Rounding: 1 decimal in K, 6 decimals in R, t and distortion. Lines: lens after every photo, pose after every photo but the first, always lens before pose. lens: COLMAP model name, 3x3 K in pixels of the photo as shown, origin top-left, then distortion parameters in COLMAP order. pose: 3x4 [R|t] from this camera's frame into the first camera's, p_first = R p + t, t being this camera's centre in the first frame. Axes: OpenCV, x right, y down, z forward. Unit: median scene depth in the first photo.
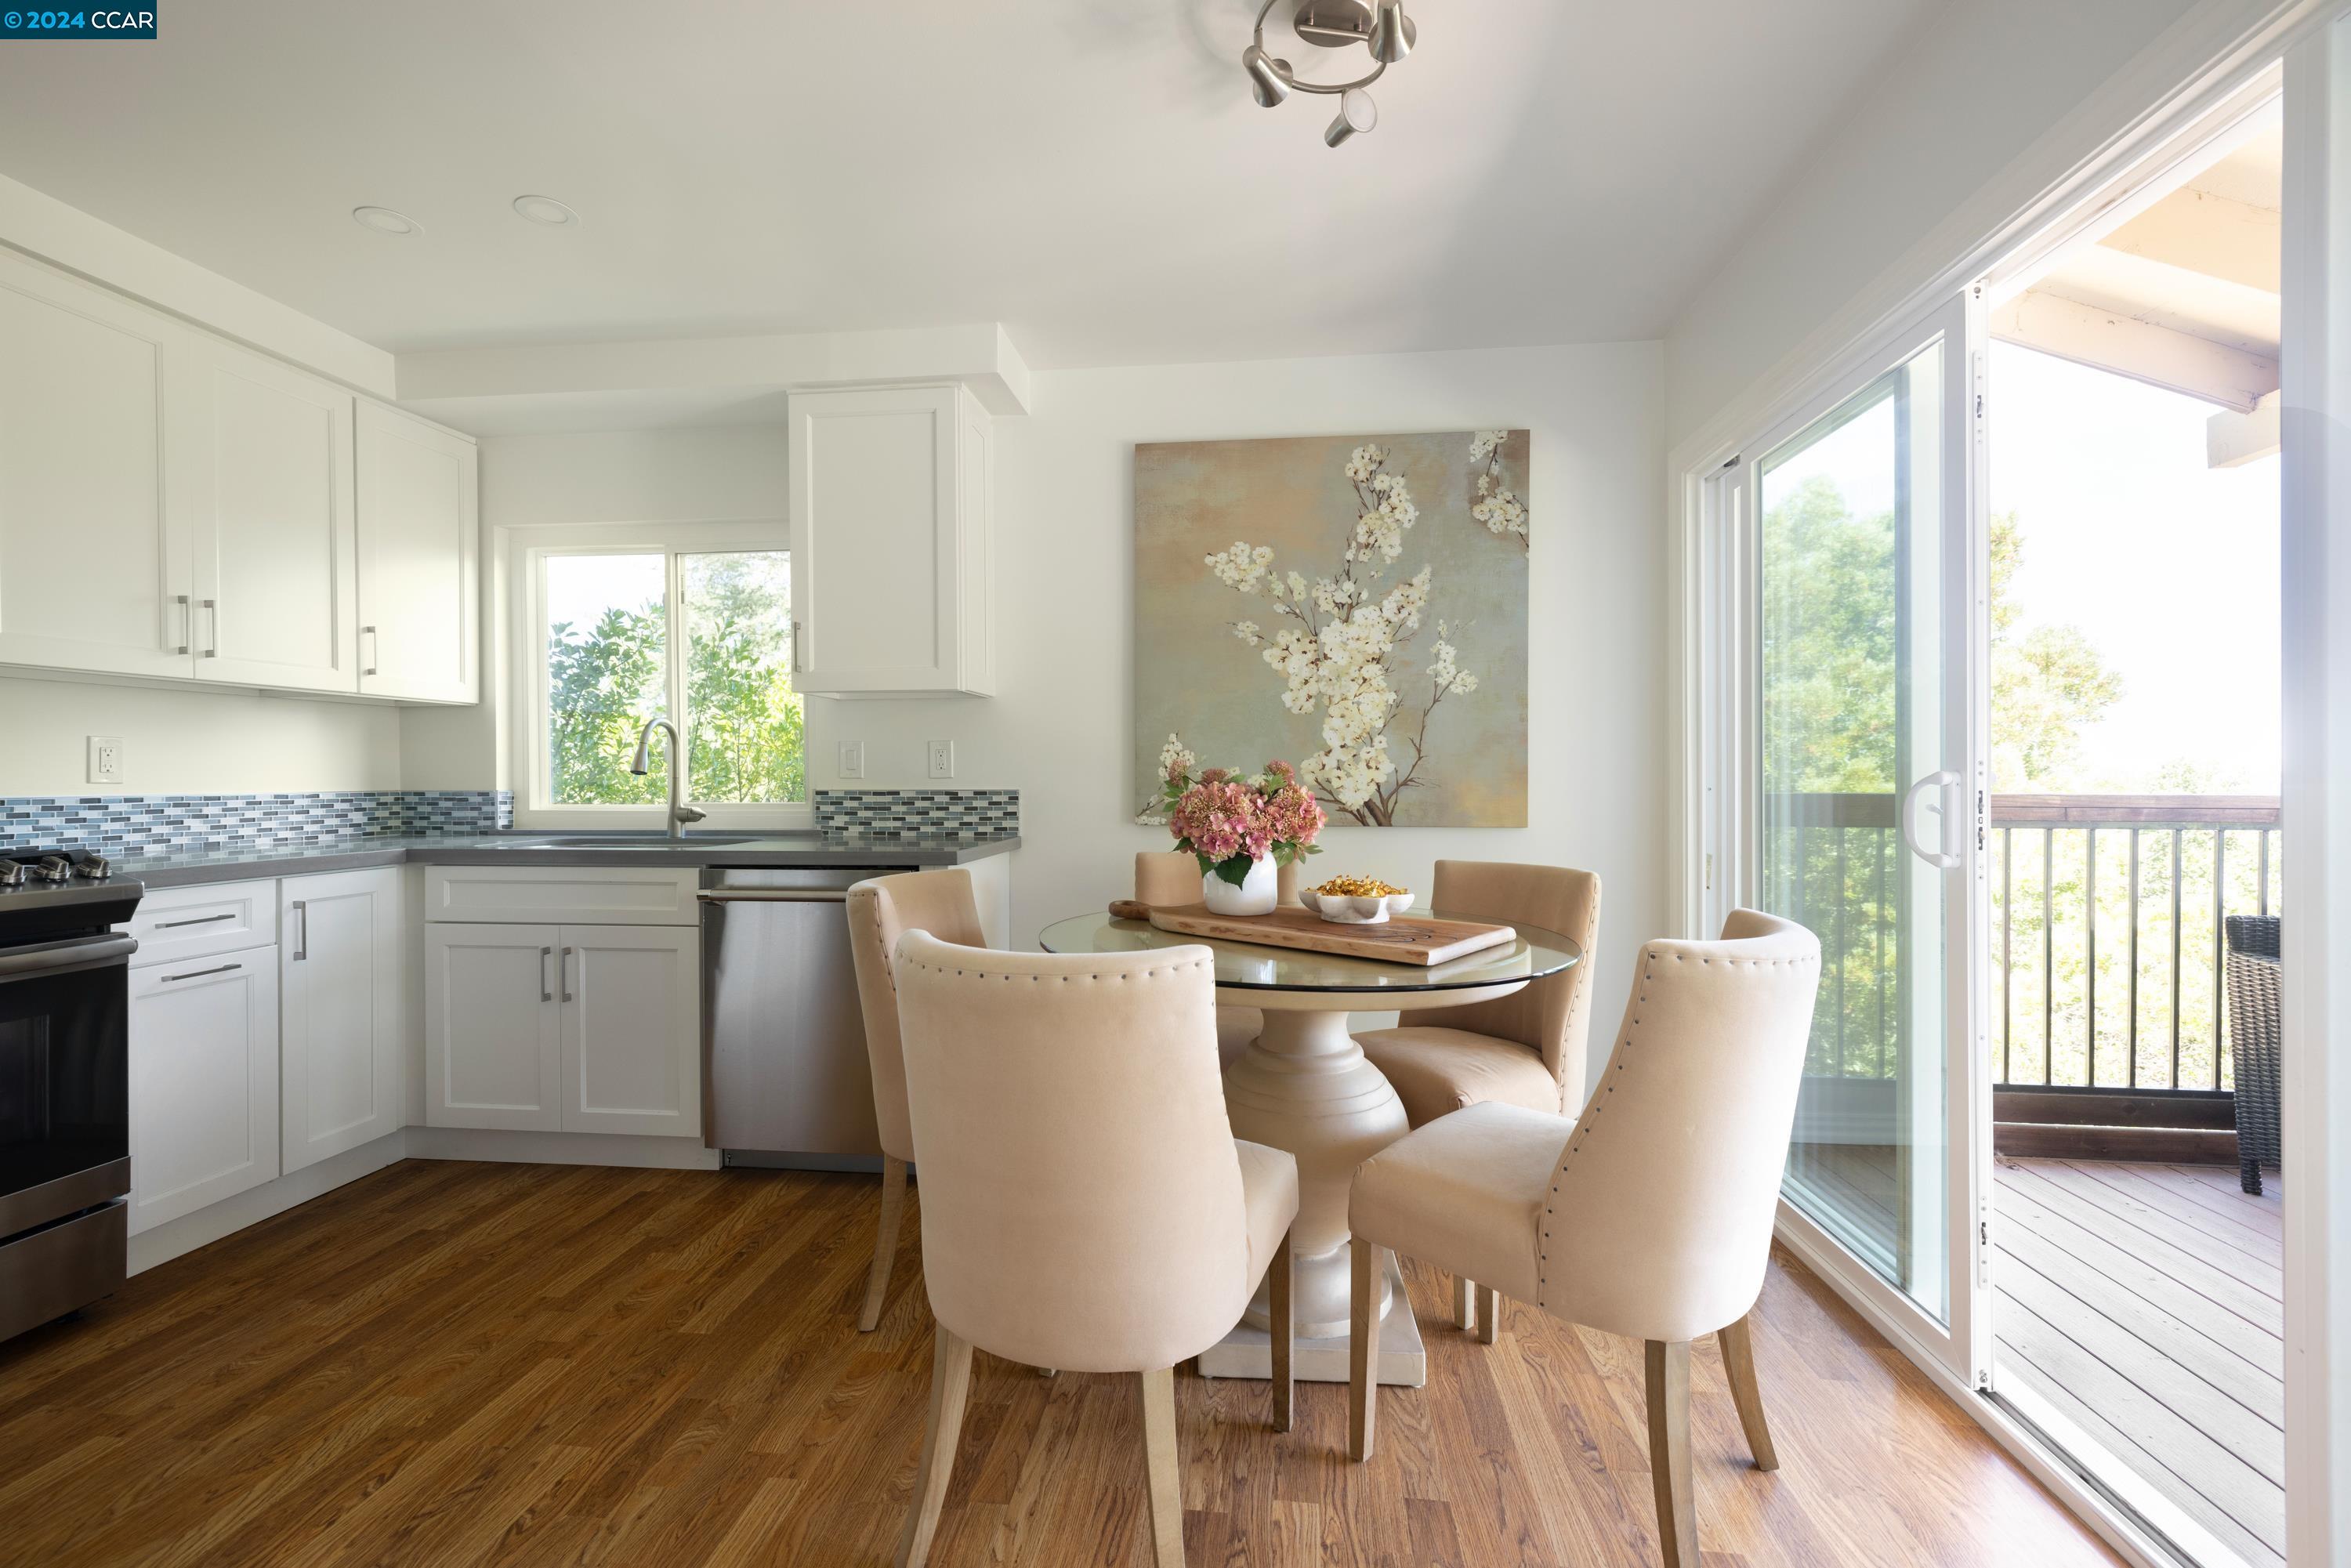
lens RADIAL K [[994.8, 0, 1169.7], [0, 994.8, 780.7], [0, 0, 1]] dist [0.001507, 0.000024]
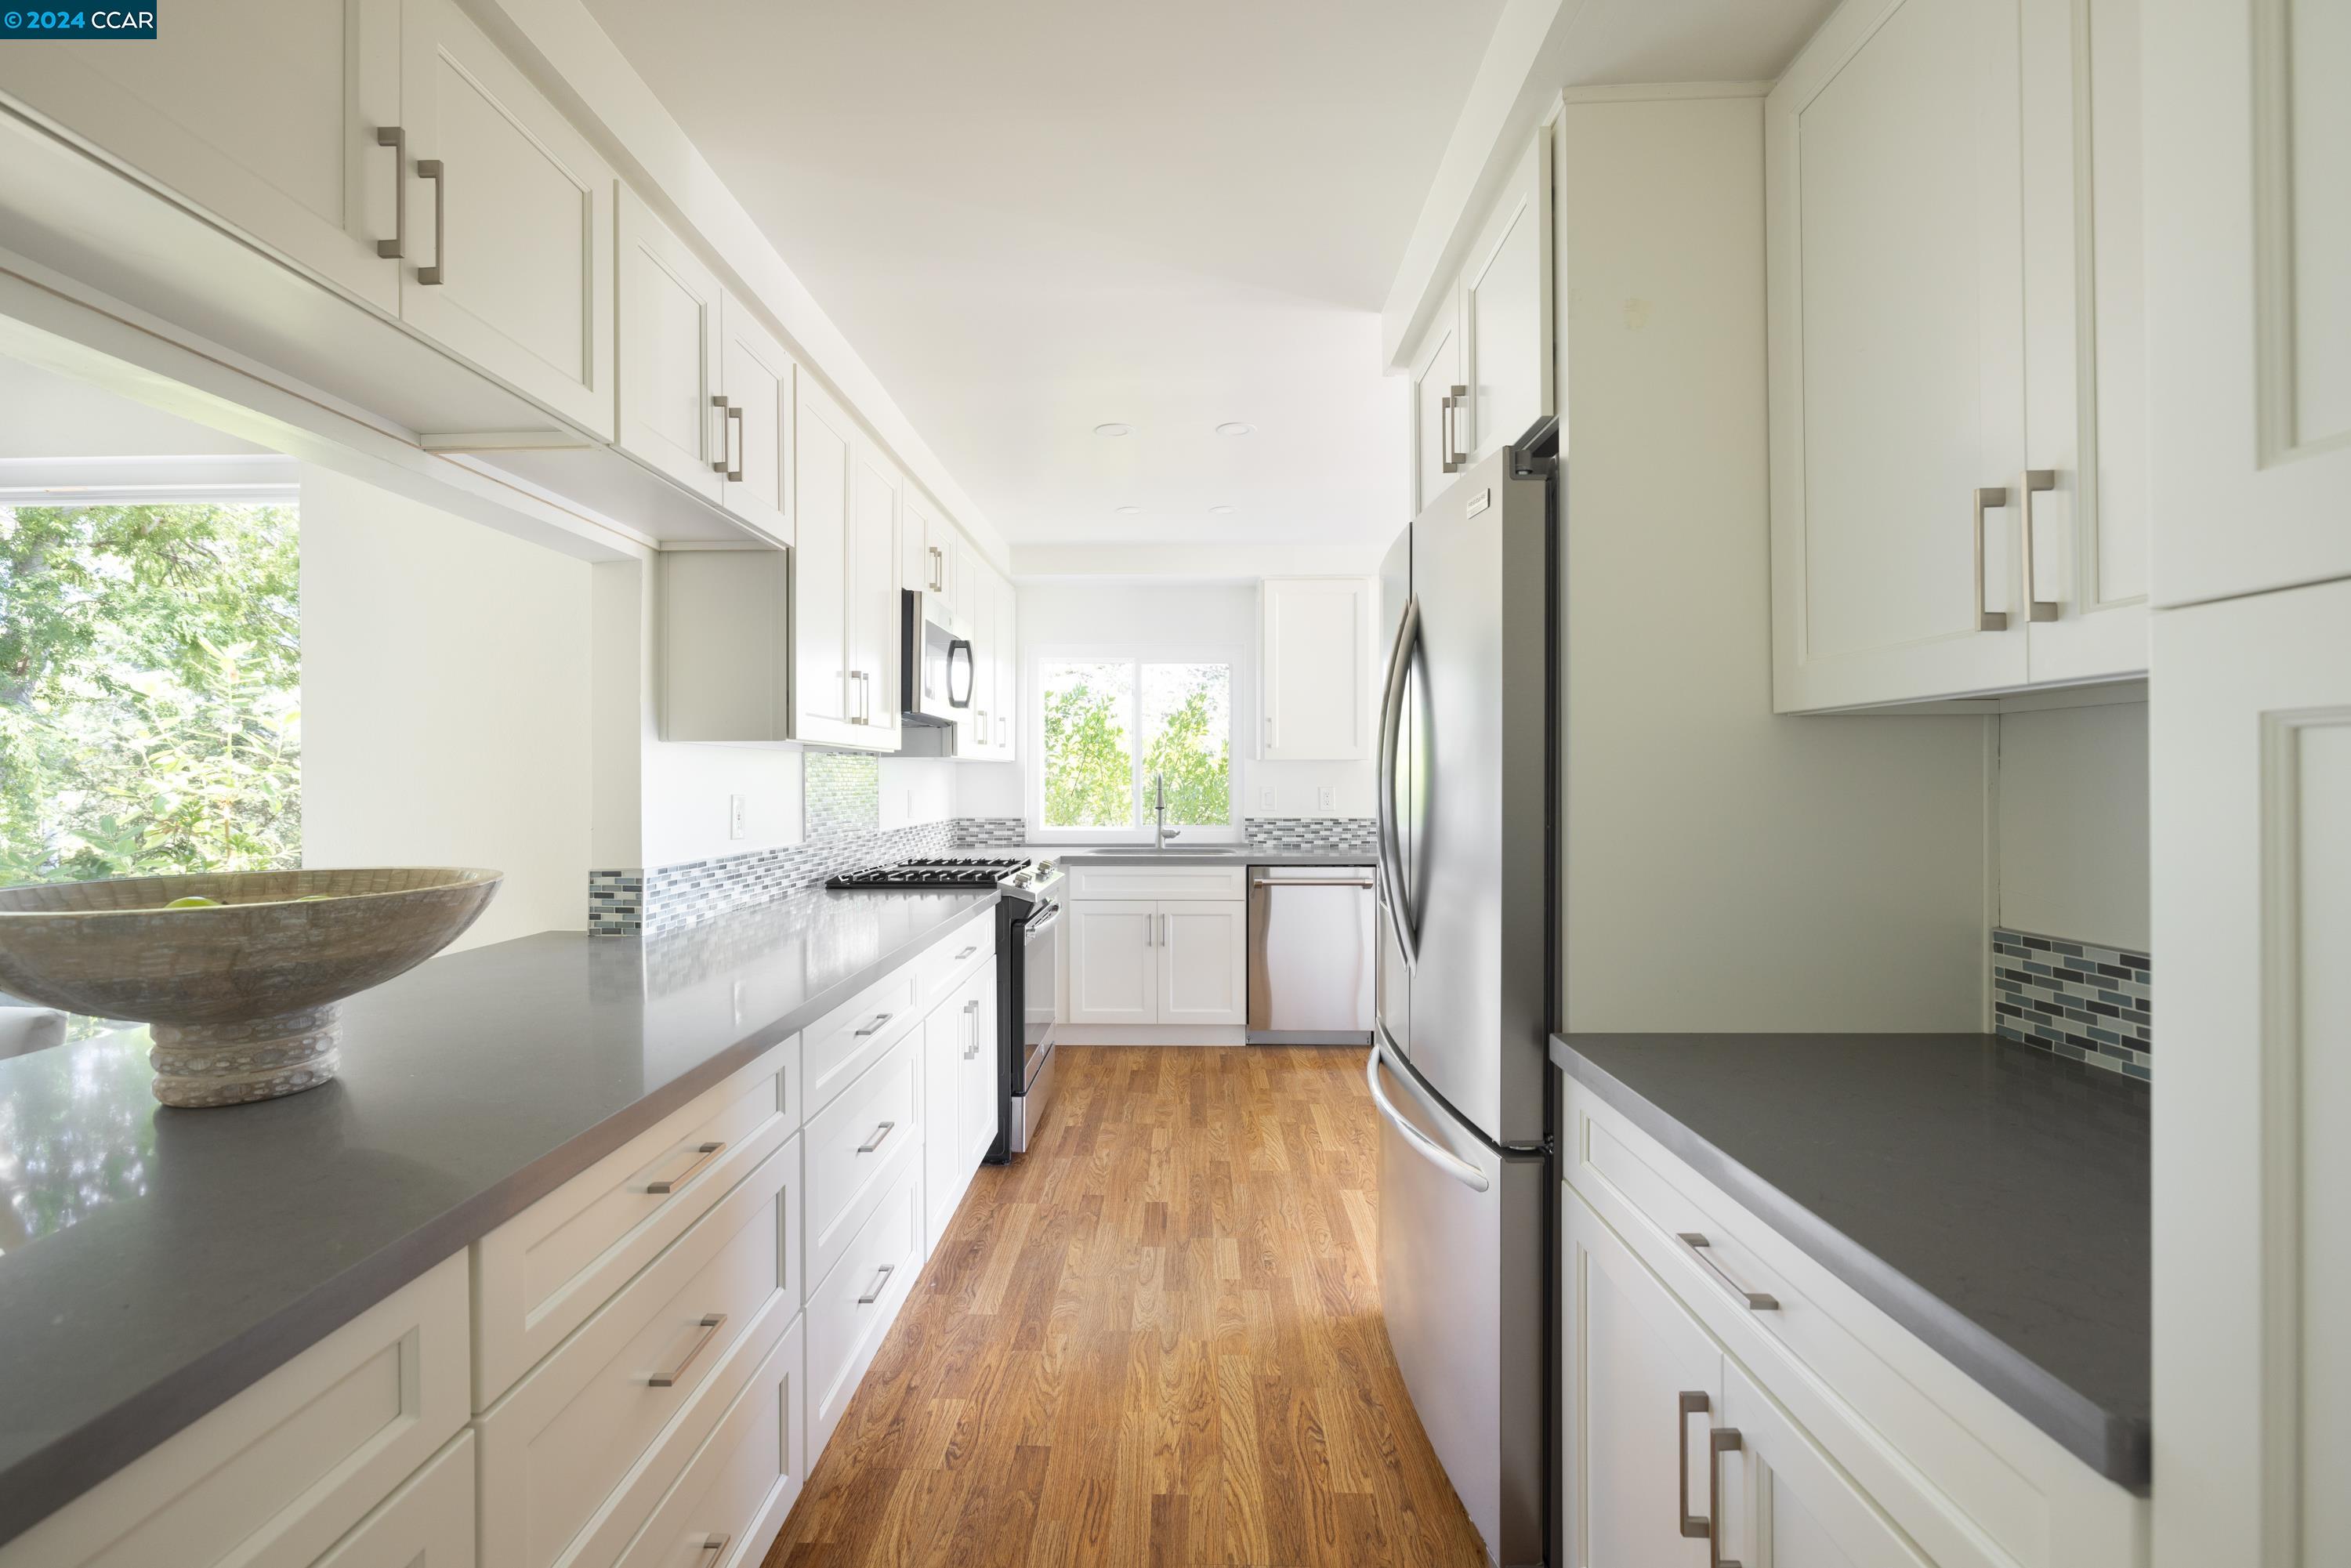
lens RADIAL K [[1033.5, 0, 1164.4], [0, 1033.5, 775.1], [0, 0, 1]] dist [0.001754, 0.000190]
pose [[0.996089, 0.002623, 0.088322, -0.675191], [-0.001963, 0.999969, -0.007560, -0.049088], [-0.088339, 0.007357, 0.996063, -0.667849]]
